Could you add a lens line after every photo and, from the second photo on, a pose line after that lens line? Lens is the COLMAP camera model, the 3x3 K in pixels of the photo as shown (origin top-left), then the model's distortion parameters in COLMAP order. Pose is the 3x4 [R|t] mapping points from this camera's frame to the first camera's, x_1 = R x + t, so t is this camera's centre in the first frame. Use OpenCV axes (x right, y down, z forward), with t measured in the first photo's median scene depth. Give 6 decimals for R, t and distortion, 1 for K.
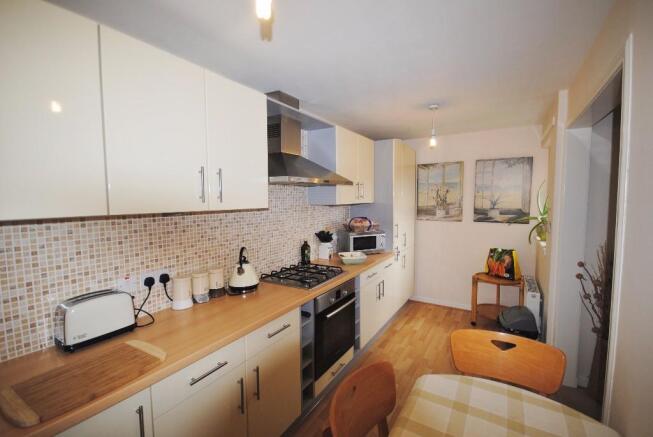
lens RADIAL K [[292.1, 0, 323.4], [0, 292.1, 216.7], [0, 0, 1]] dist [0.000634, 0.000061]
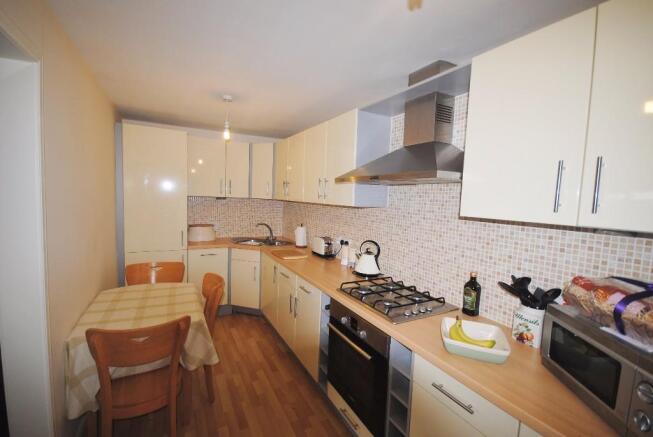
lens RADIAL K [[292.1, 0, 322.3], [0, 292.1, 219.9], [0, 0, 1]] dist [0.000634, 0.000061]
pose [[-0.501139, 0.049603, -0.863944, 0.543934], [-0.098363, 0.988620, 0.113818, -0.060231], [0.859758, 0.142018, -0.490557, 0.929137]]
